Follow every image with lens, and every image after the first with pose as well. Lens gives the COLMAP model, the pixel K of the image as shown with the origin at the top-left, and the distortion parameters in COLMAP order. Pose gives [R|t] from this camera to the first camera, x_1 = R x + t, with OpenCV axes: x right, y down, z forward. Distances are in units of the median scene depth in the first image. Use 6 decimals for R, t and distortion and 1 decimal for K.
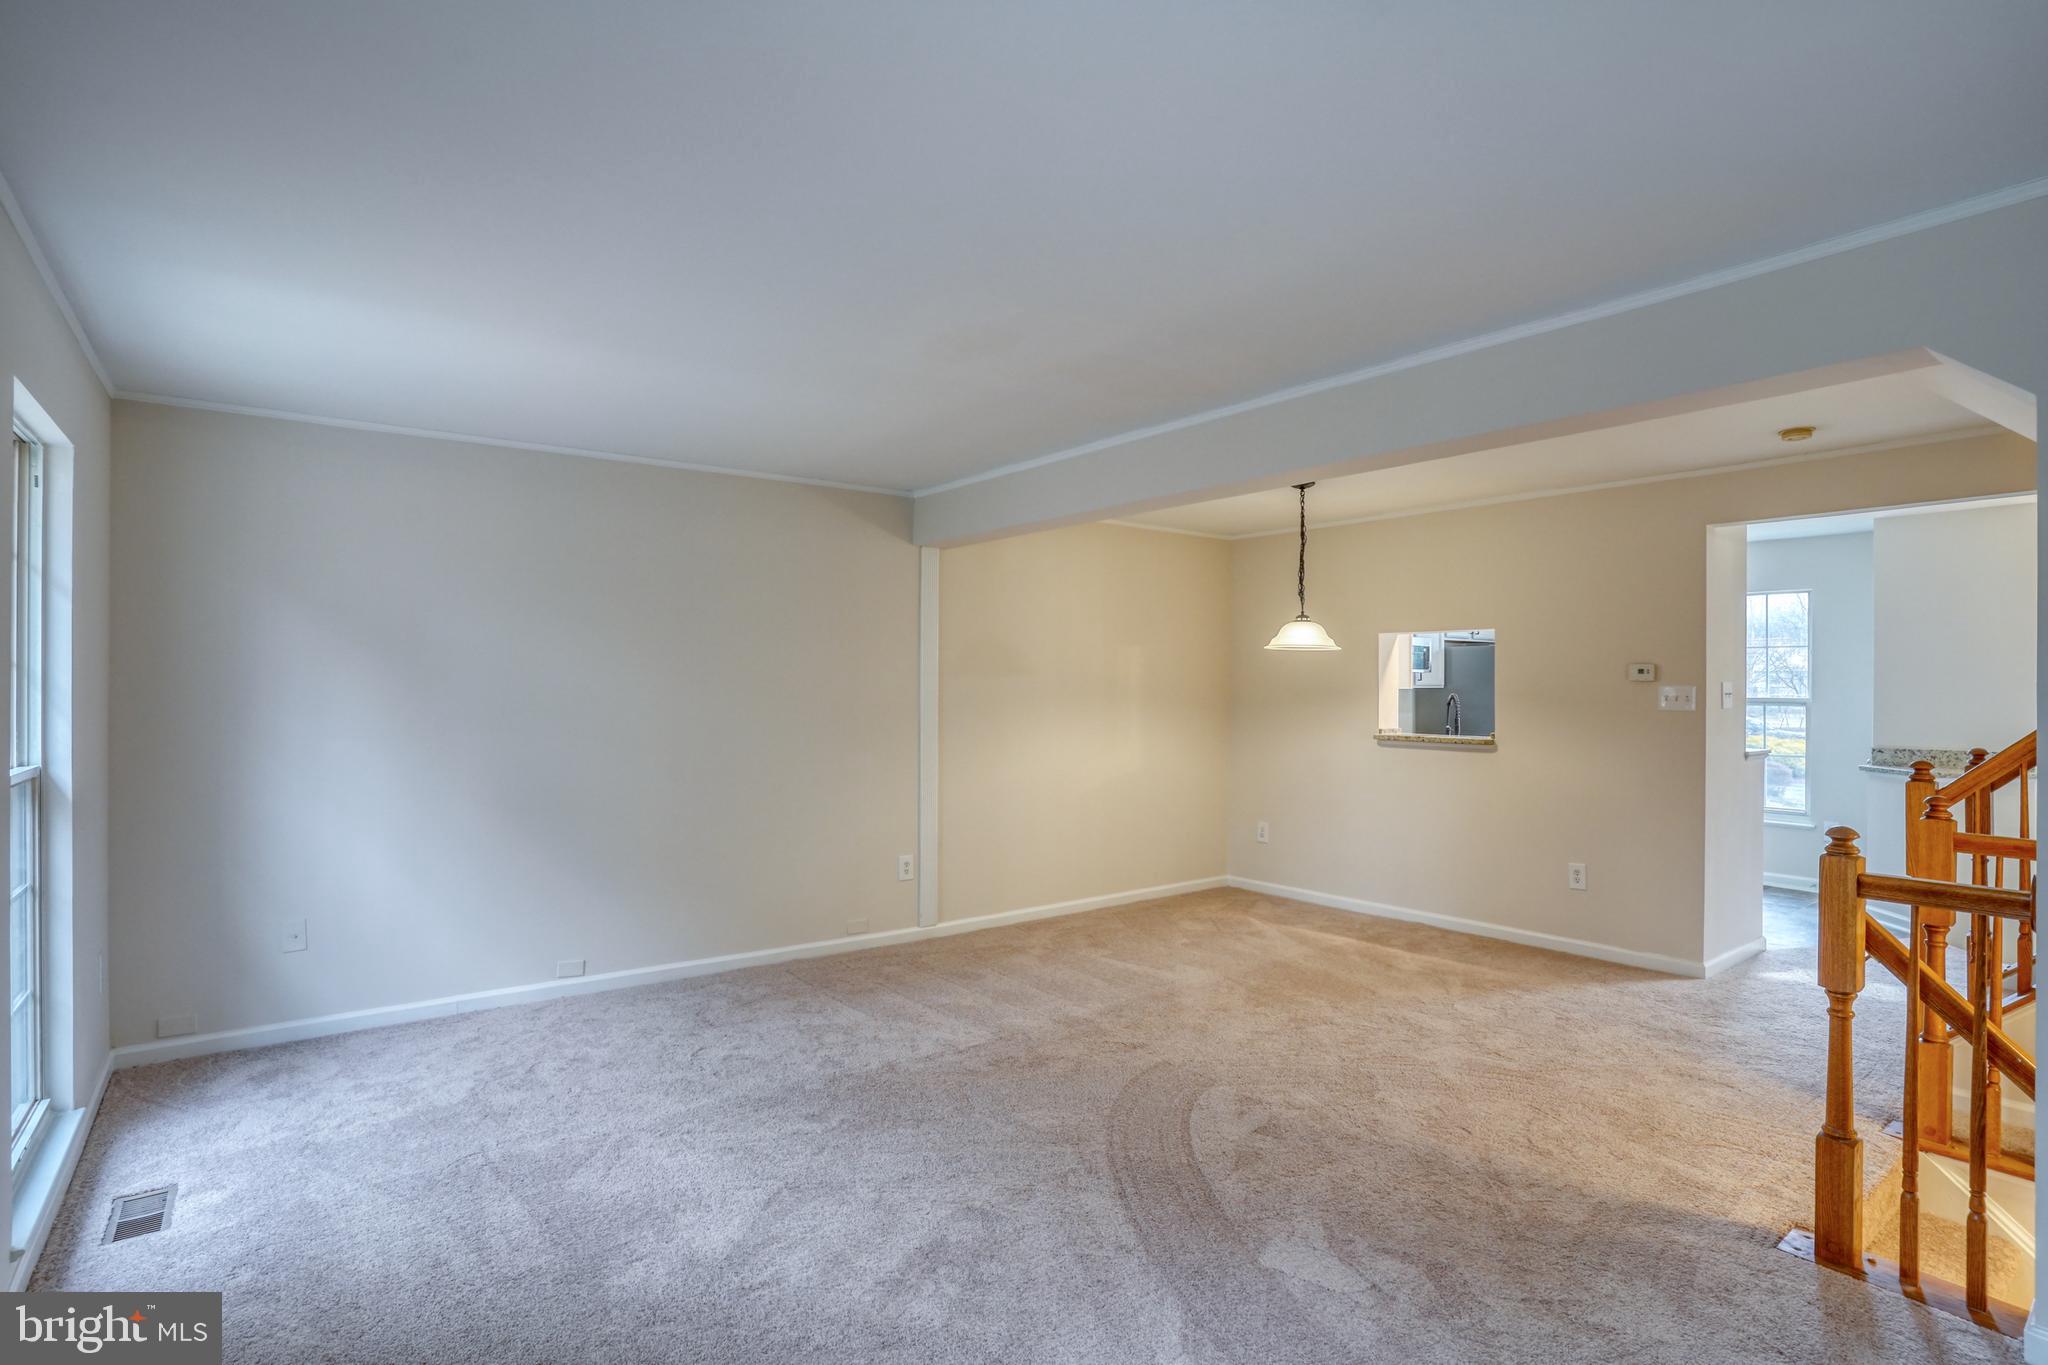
lens RADIAL K [[1019.9, 0, 1017.4], [0, 1019.9, 689.5], [0, 0, 1]] dist [-0.079182, 0.039211]
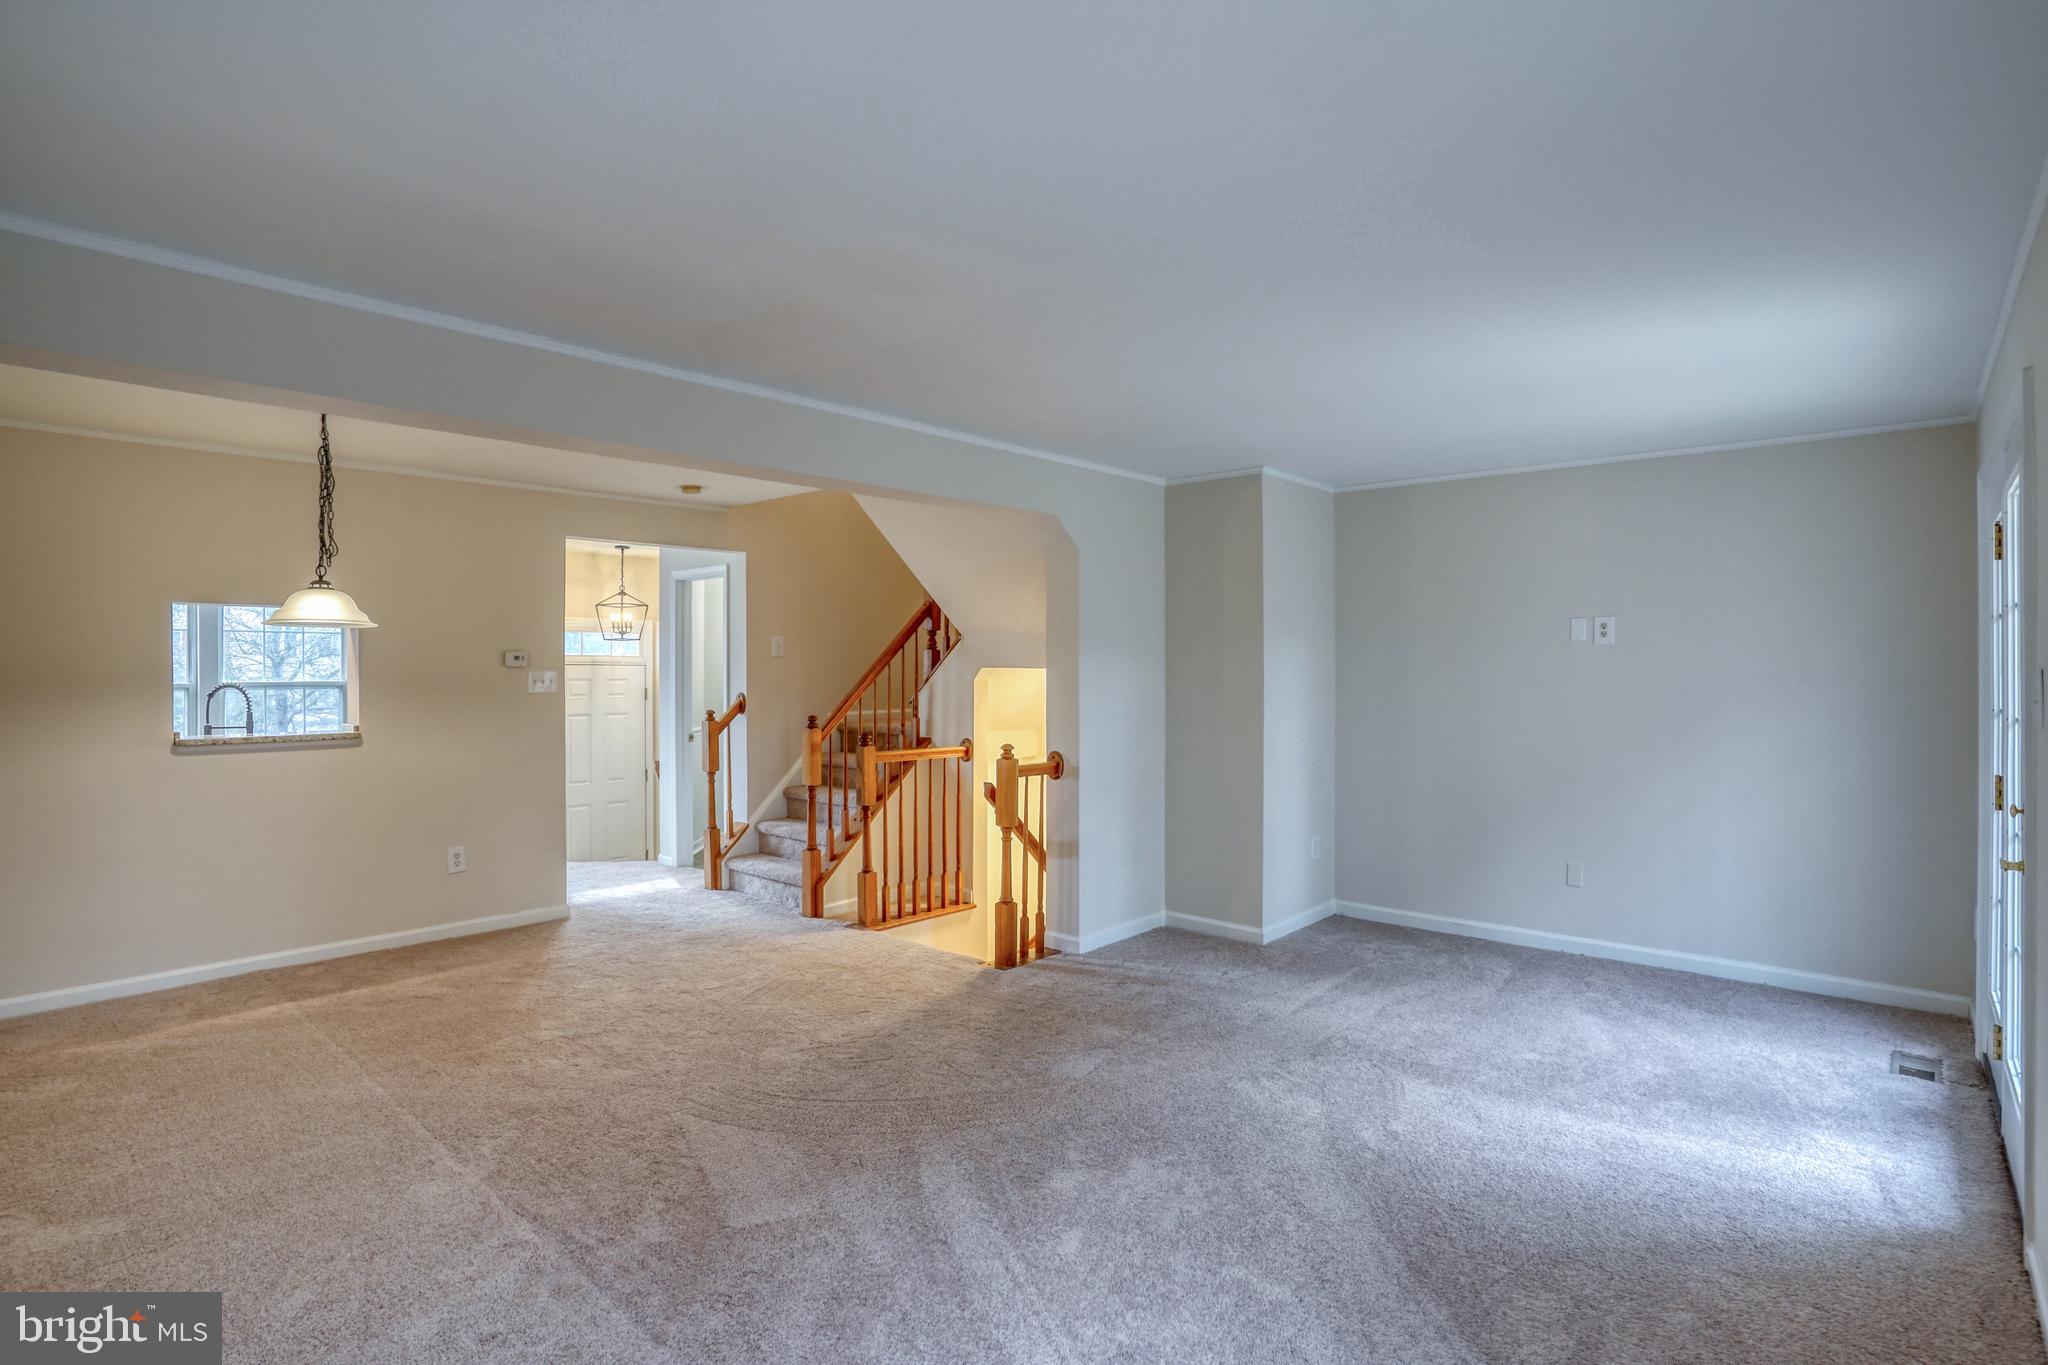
lens RADIAL K [[1019.9, 0, 1017.4], [0, 1019.9, 689.5], [0, 0, 1]] dist [-0.079182, 0.039211]
pose [[-0.196579, -0.019971, 0.980285, -0.550266], [0.001934, 0.999783, 0.020756, -0.005547], [-0.980486, 0.005976, -0.196498, 0.652811]]
